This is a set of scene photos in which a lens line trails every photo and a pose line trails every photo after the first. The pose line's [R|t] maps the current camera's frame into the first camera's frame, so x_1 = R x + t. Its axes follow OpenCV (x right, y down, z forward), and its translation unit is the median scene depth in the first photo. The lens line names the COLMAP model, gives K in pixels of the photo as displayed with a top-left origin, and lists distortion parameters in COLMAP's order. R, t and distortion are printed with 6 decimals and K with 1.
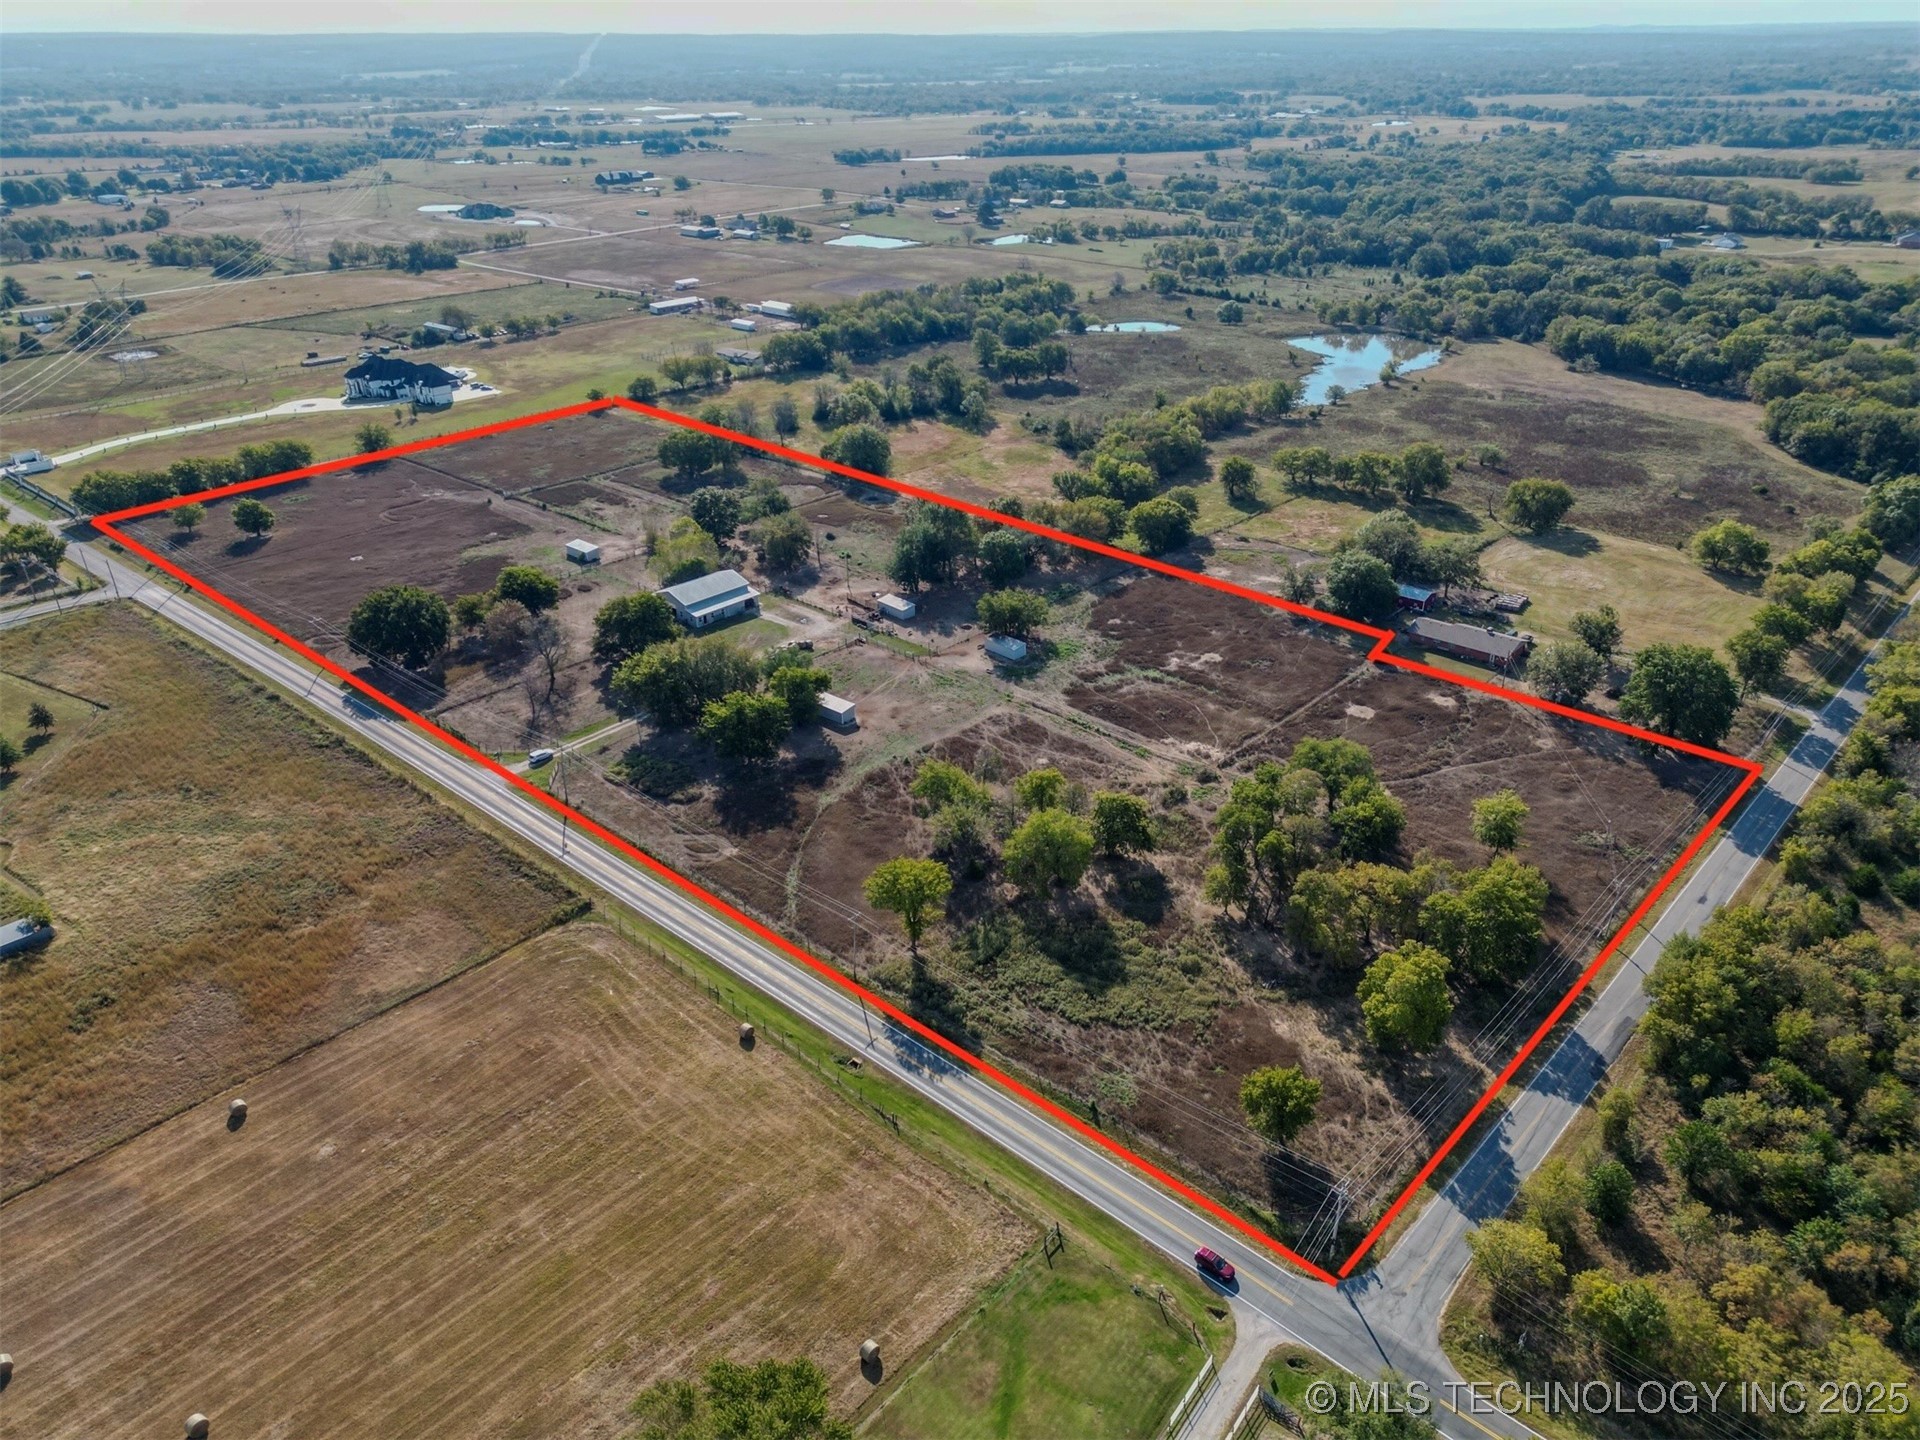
lens RADIAL K [[1342.6, 0, 960.0], [0, 1342.6, 720.0], [0, 0, 1]] dist [0.087282, -0.081543]
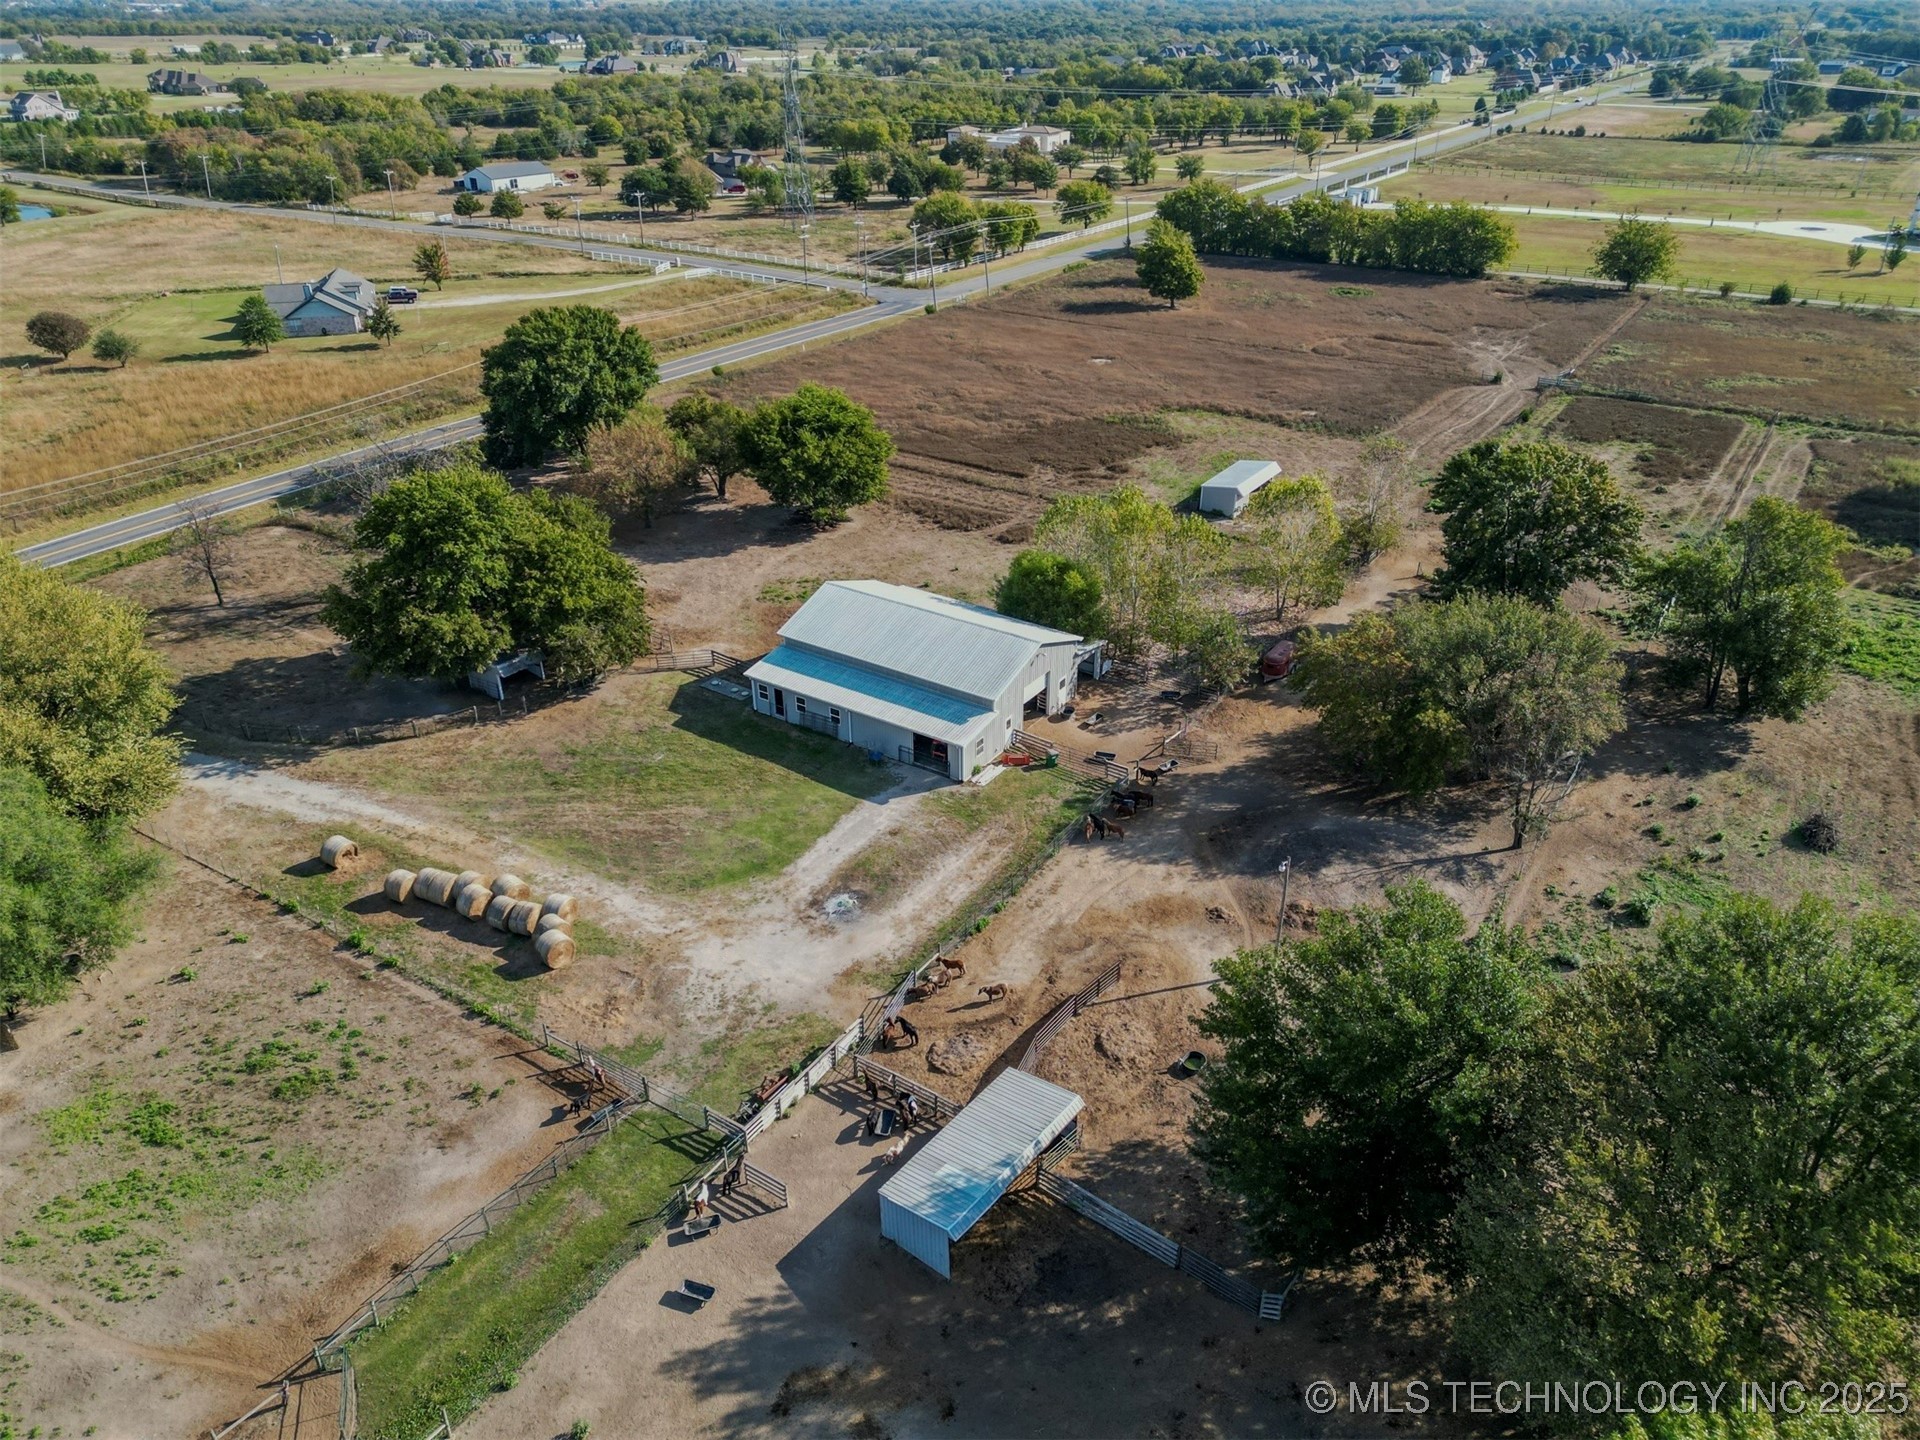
lens RADIAL K [[1342.6, 0, 960.0], [0, 1342.6, 720.0], [0, 0, 1]] dist [0.087282, -0.081543]
pose [[0.135337, 0.484517, -0.864249, 0.078741], [-0.444396, 0.809298, 0.384120, -0.192138], [0.885548, 0.332084, 0.324845, 0.864420]]
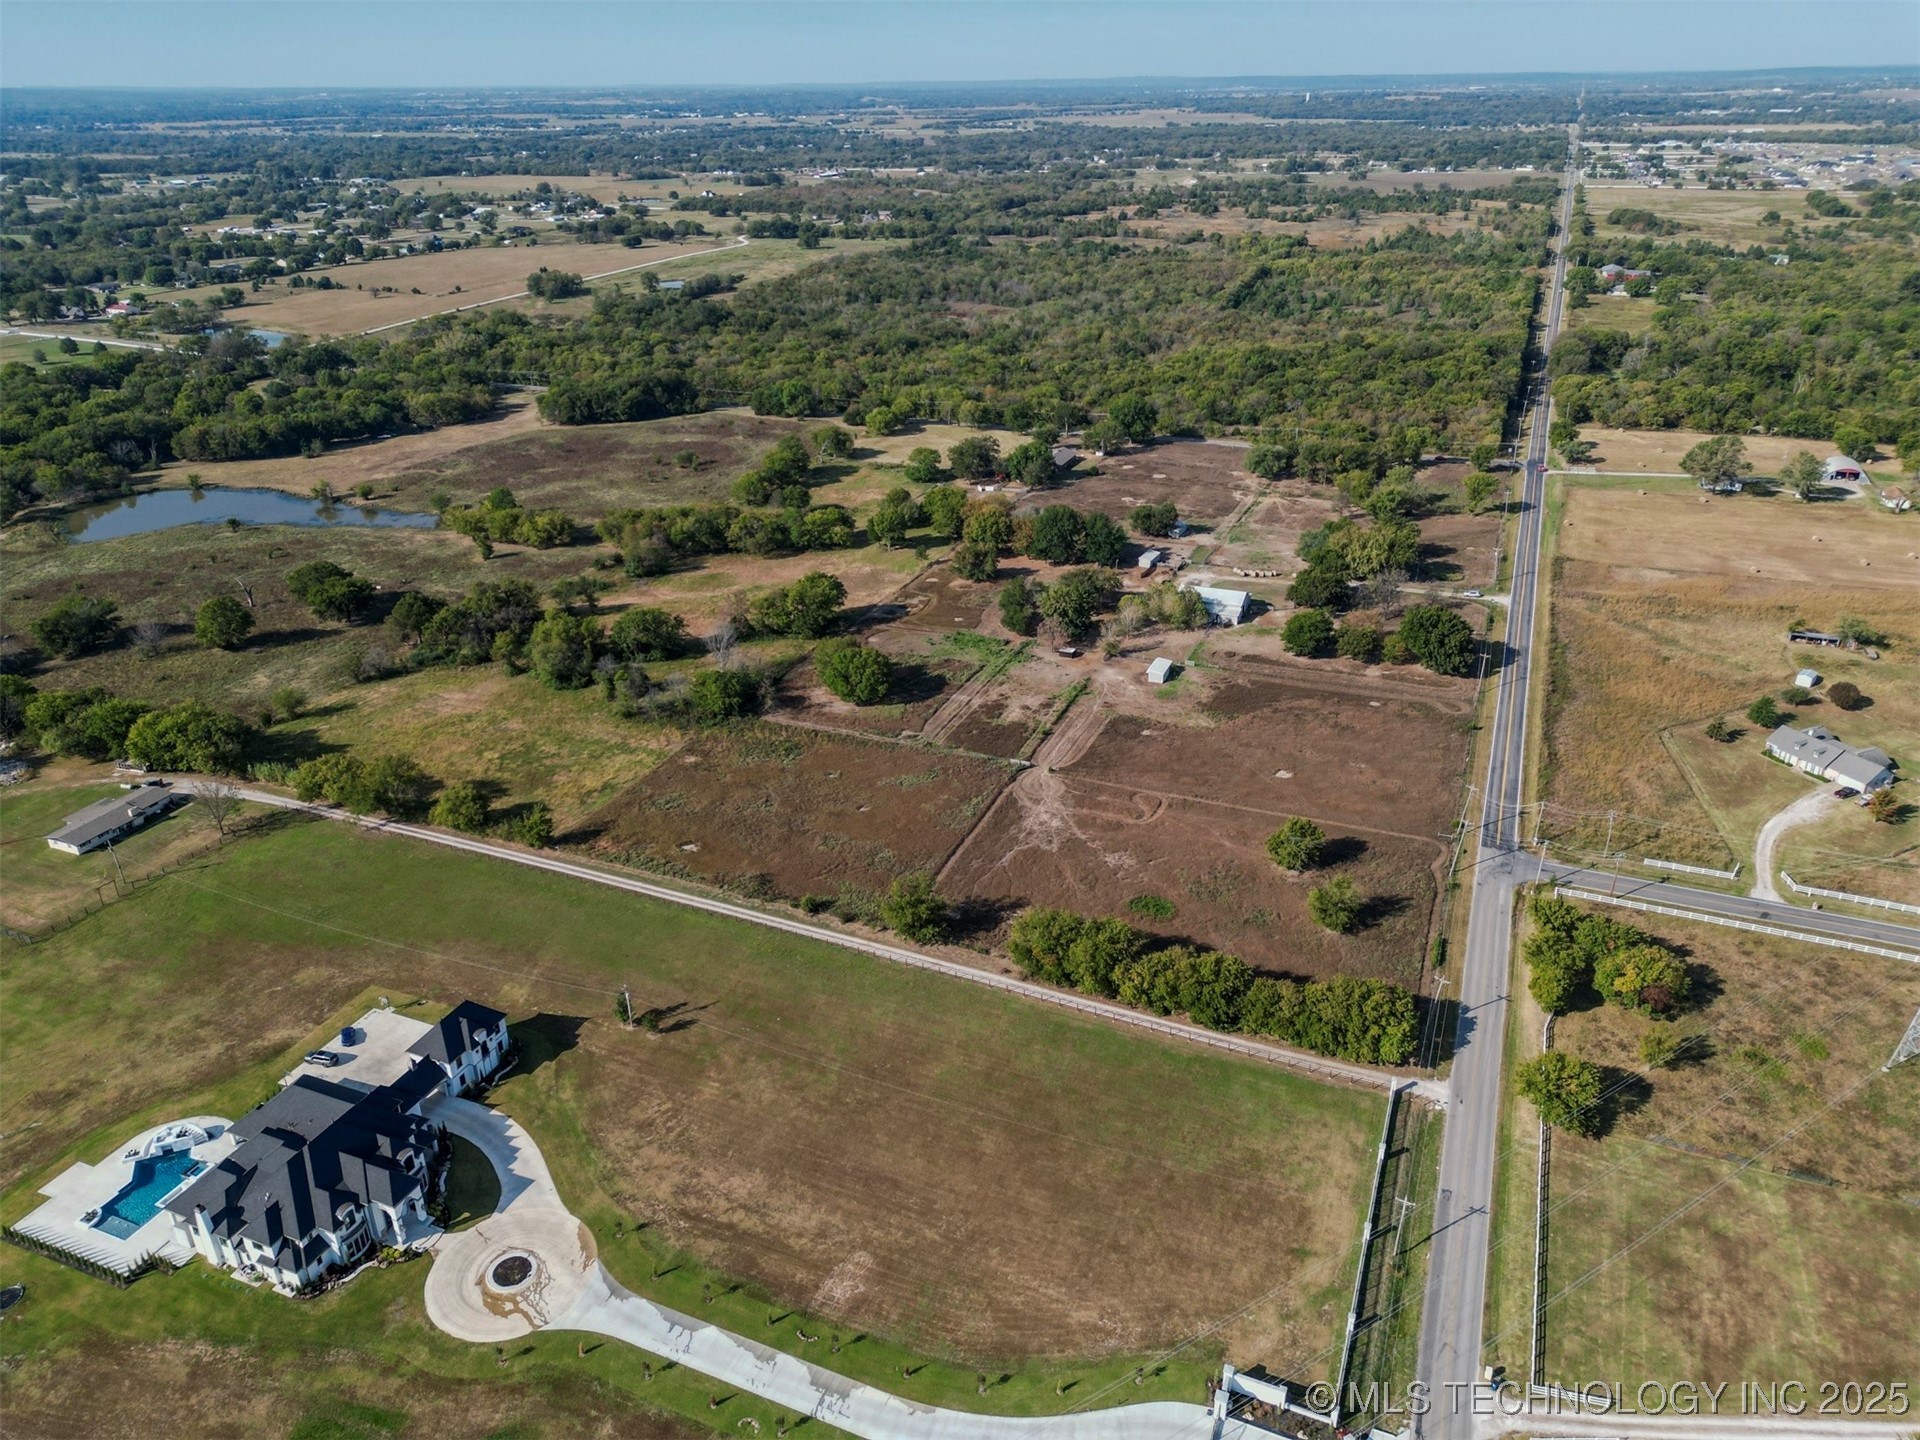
lens RADIAL K [[1342.6, 0, 960.0], [0, 1342.6, 720.0], [0, 0, 1]] dist [0.087282, -0.081543]
pose [[-0.331973, -0.392713, 0.857654, -1.139200], [0.440861, 0.739212, 0.509123, -0.695532], [-0.833928, 0.547121, -0.072266, 1.268526]]
